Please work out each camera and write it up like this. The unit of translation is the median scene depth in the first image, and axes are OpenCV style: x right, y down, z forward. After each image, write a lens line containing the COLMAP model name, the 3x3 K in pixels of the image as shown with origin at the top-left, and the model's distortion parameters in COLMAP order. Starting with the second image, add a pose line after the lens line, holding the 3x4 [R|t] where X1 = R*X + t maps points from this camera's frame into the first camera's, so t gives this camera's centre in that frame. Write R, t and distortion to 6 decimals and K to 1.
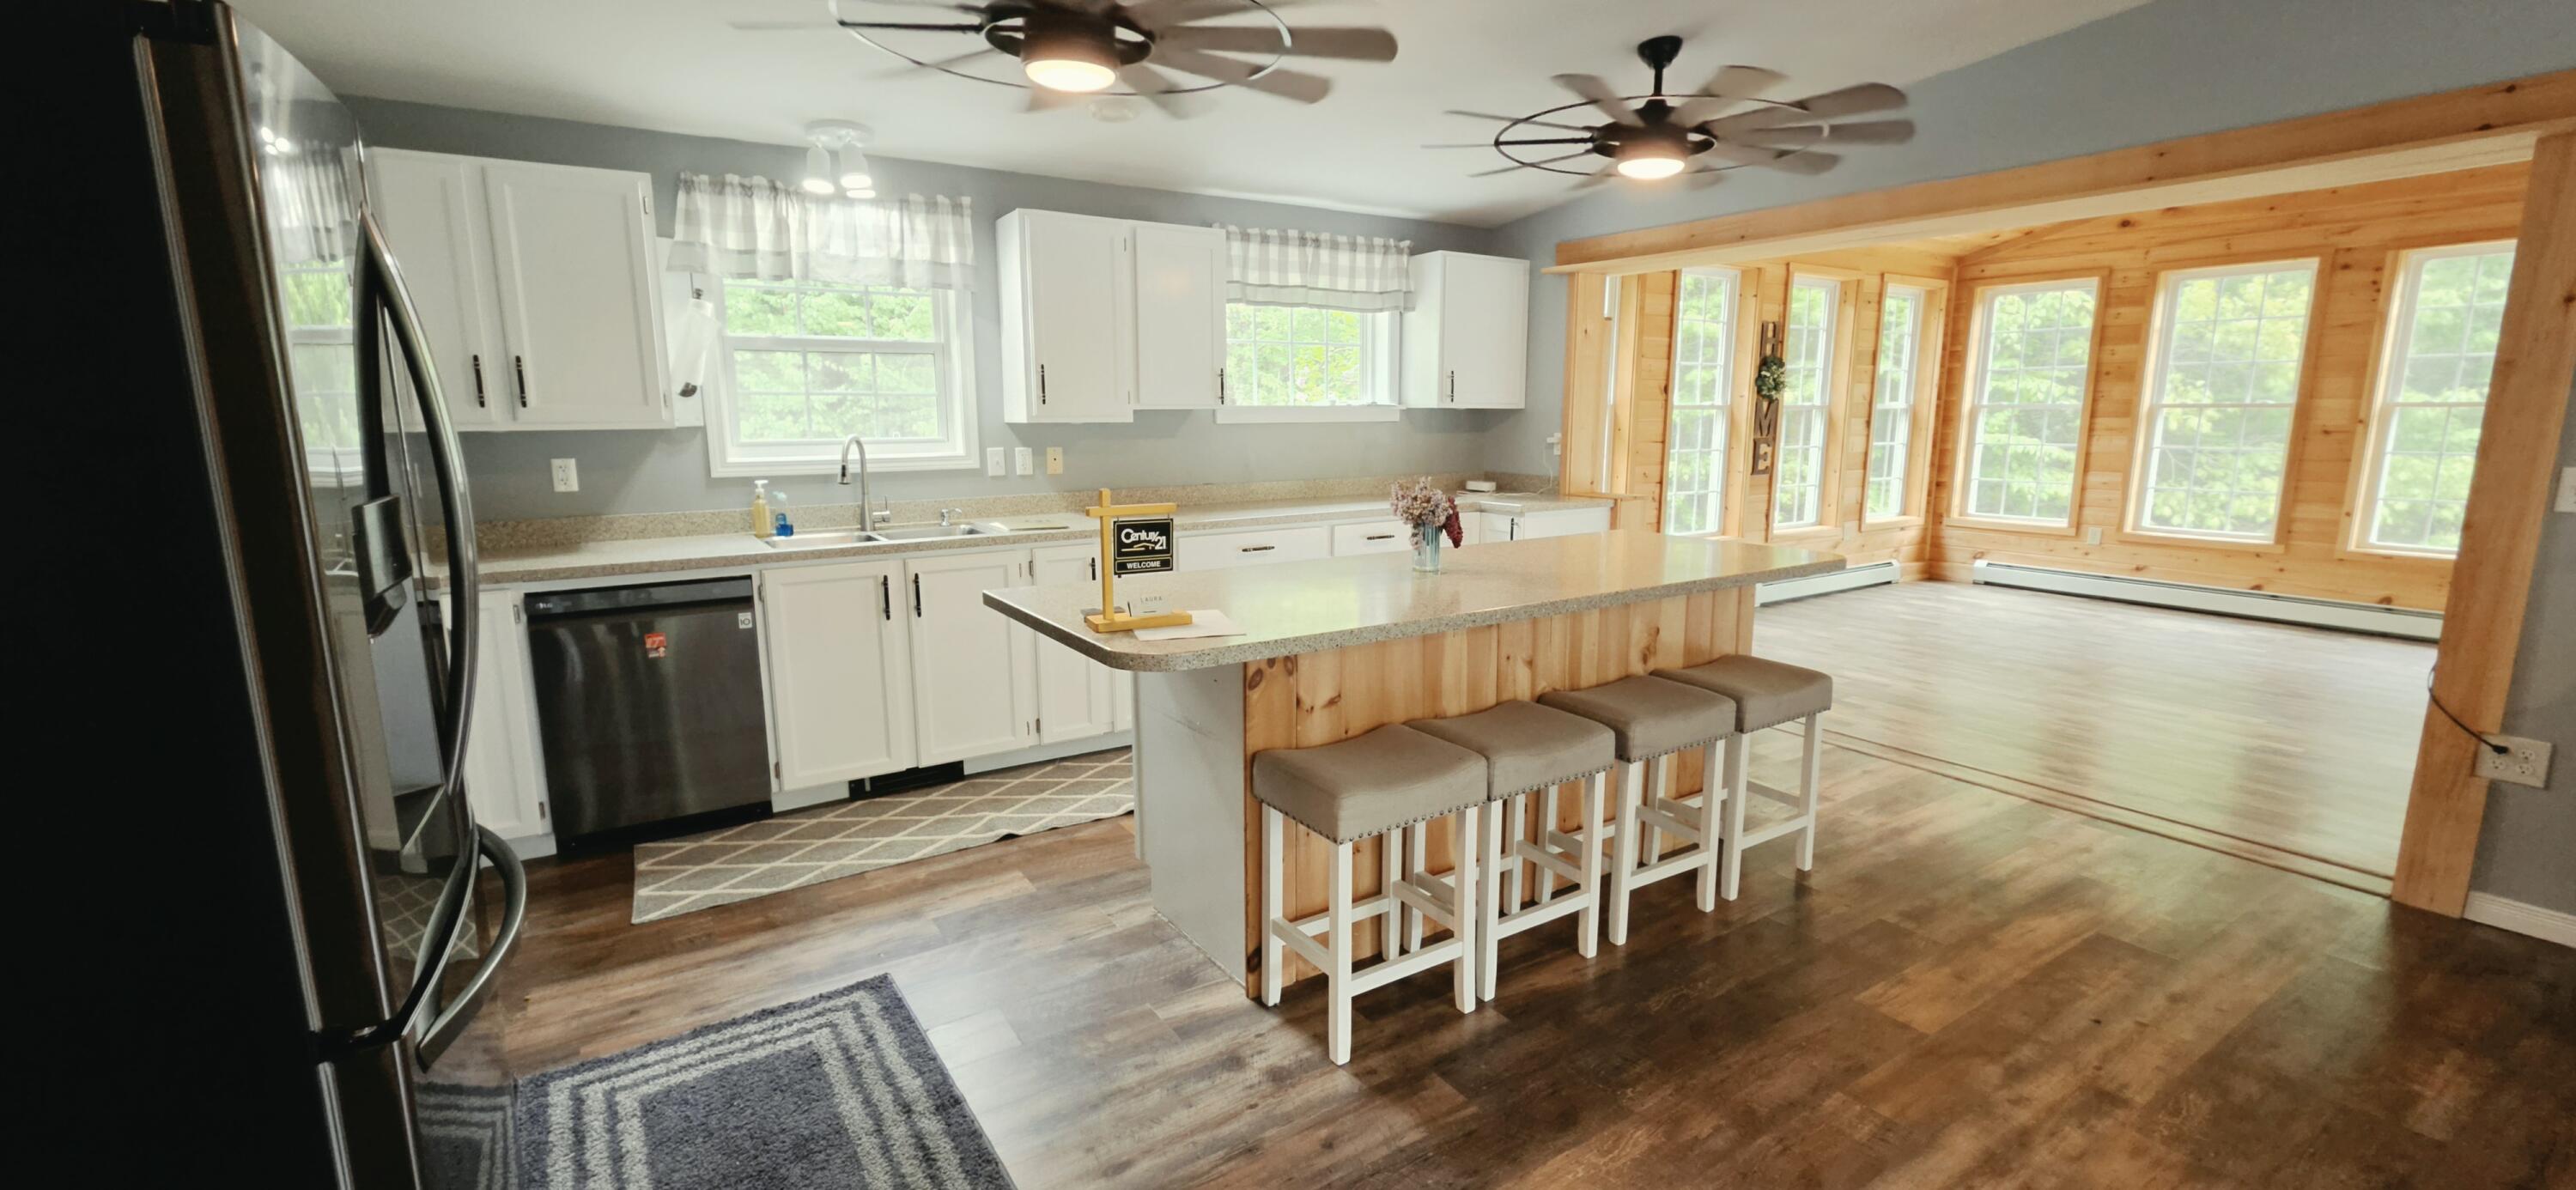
lens RADIAL K [[1054.9, 0, 1288.0], [0, 1054.9, 595.0], [0, 0, 1]] dist [0.001052, 0.000222]
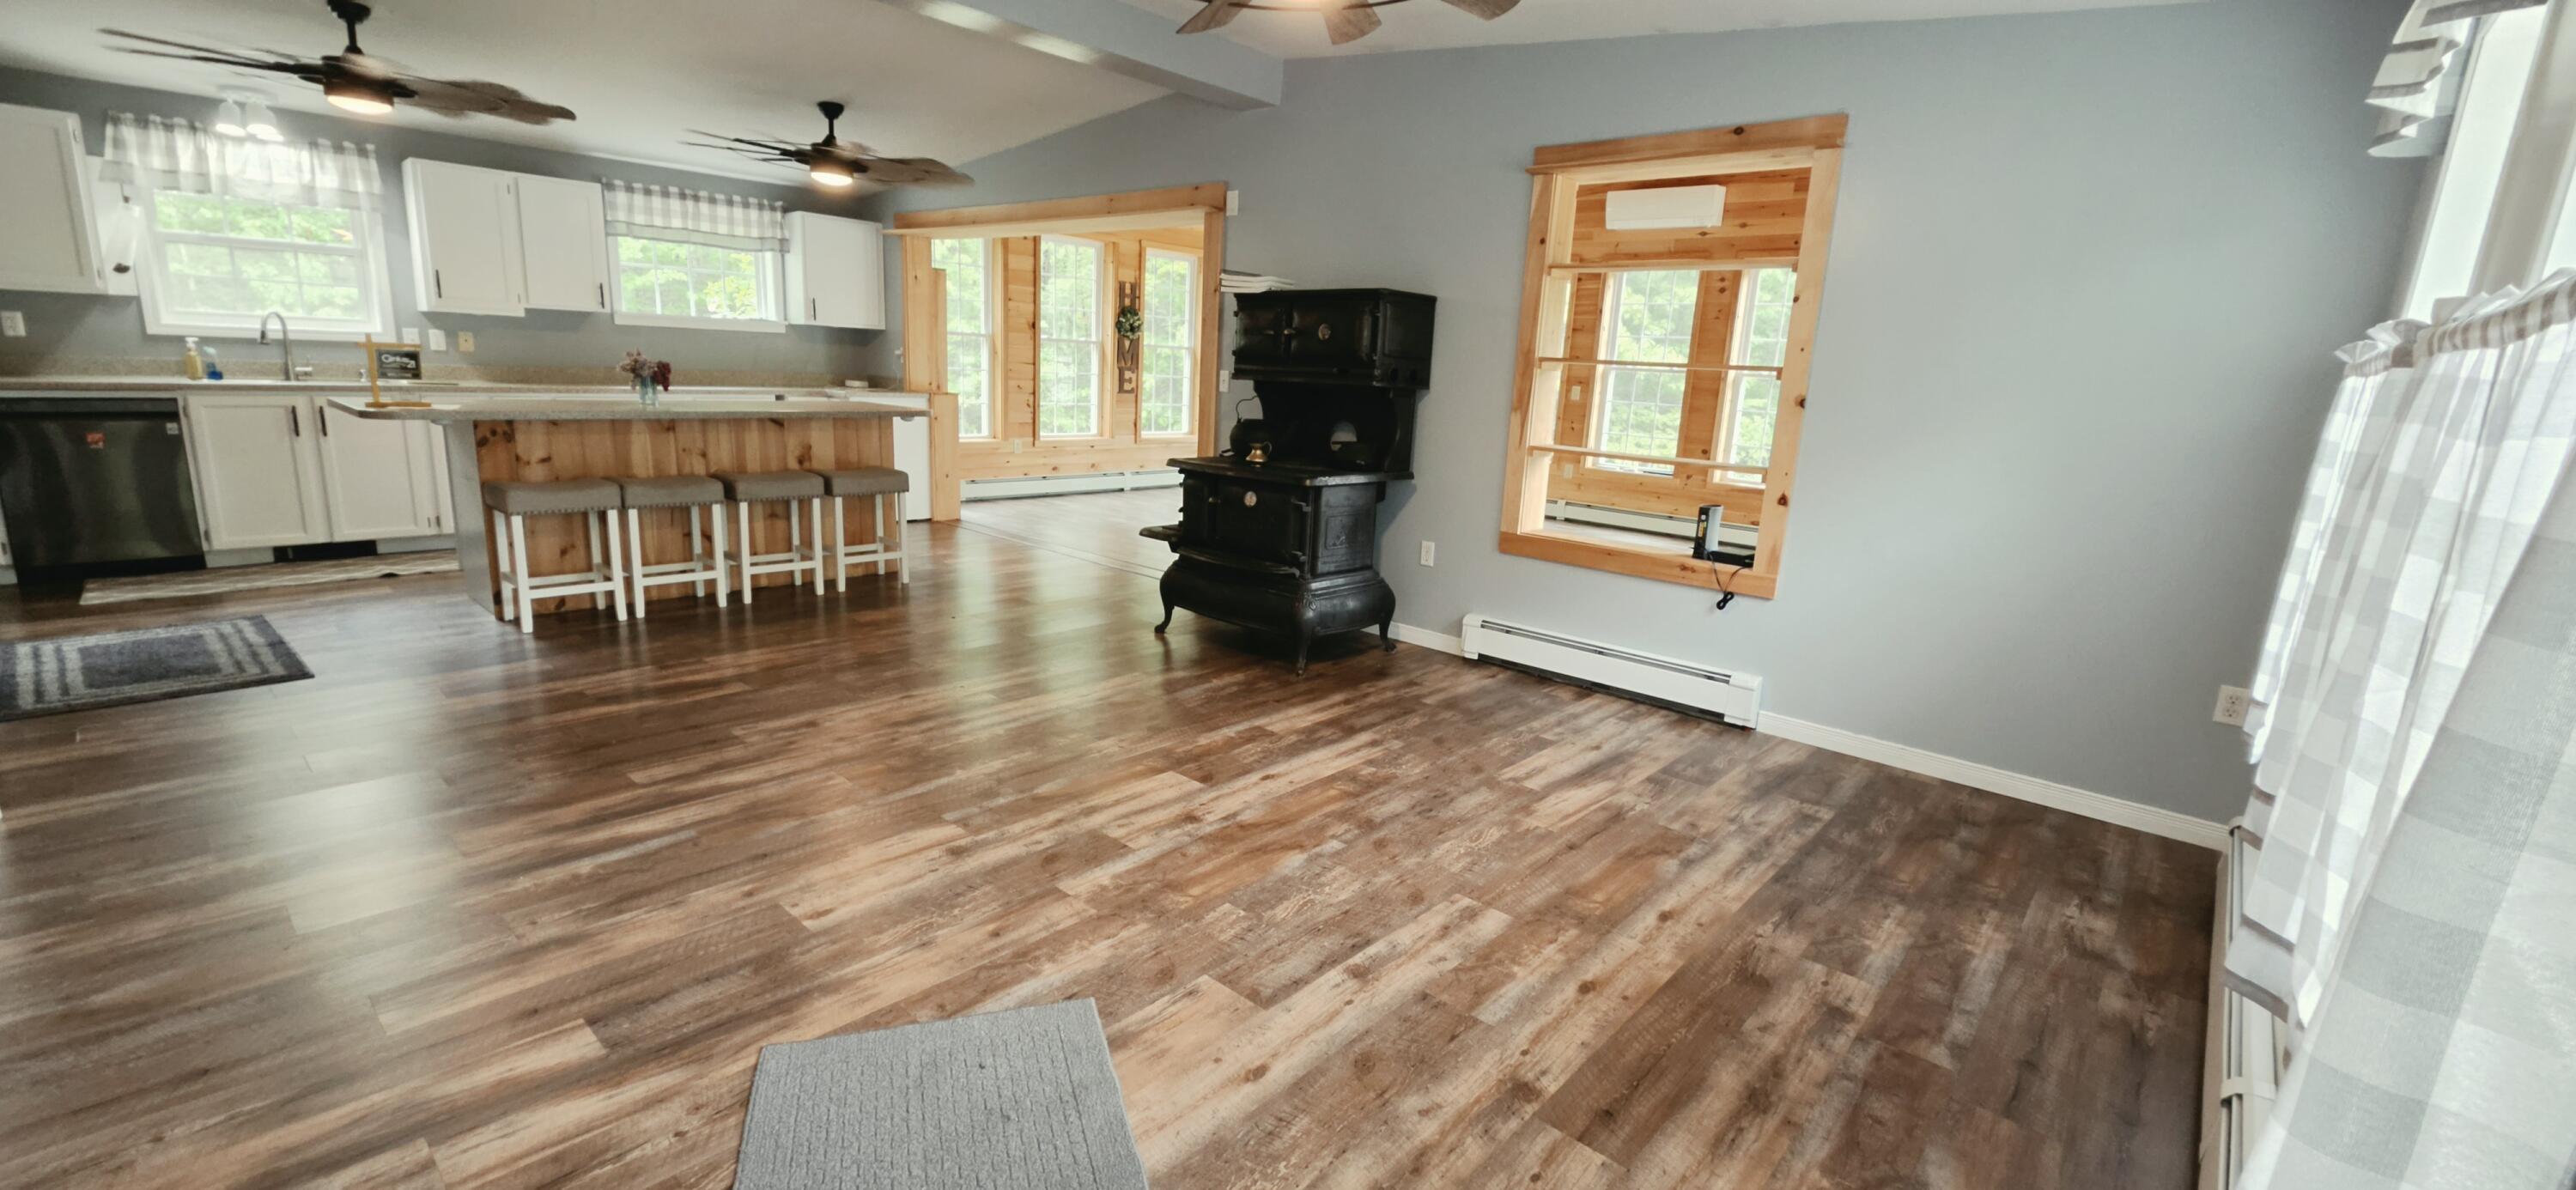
lens RADIAL K [[1056.6, 0, 1271.7], [0, 1056.6, 593.7], [0, 0, 1]] dist [0.019145, -0.006638]
pose [[0.966894, -0.006580, 0.255092, 0.487703], [-0.005183, 0.998955, 0.045414, 0.148000], [-0.255124, -0.045233, 0.965850, -0.703691]]
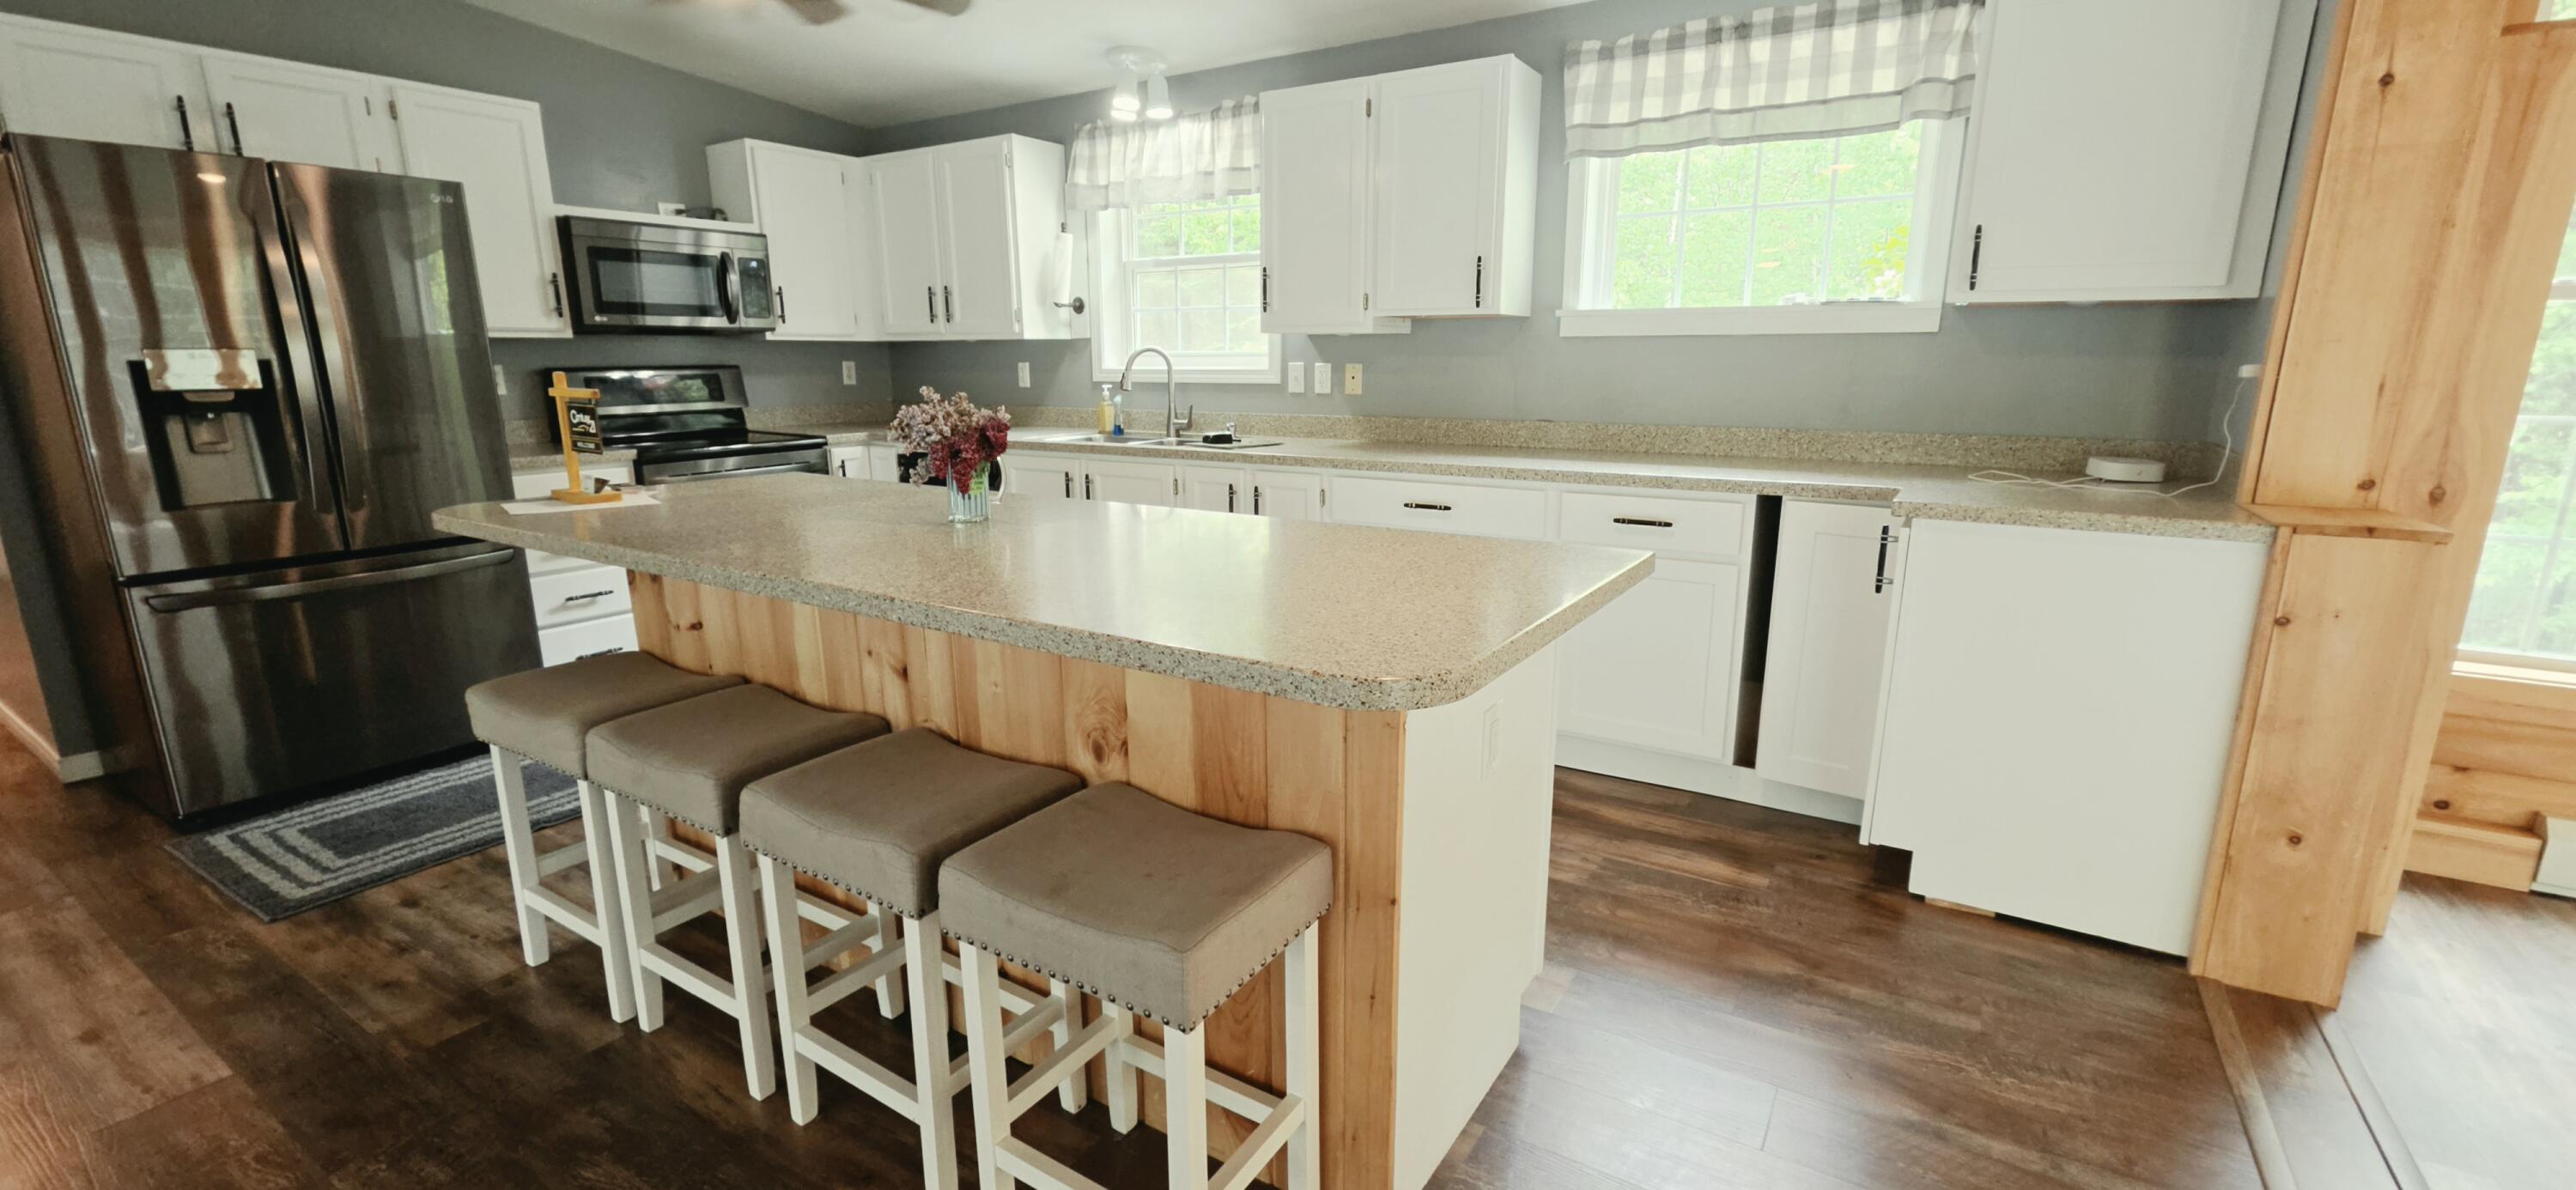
lens RADIAL K [[1054.9, 0, 1288.0], [0, 1054.9, 595.0], [0, 0, 1]] dist [0.001052, 0.000222]
pose [[0.420655, 0.205376, -0.883669, 0.627351], [-0.156847, 0.975835, 0.152133, -0.085039], [0.893559, 0.074605, 0.442703, 0.635842]]
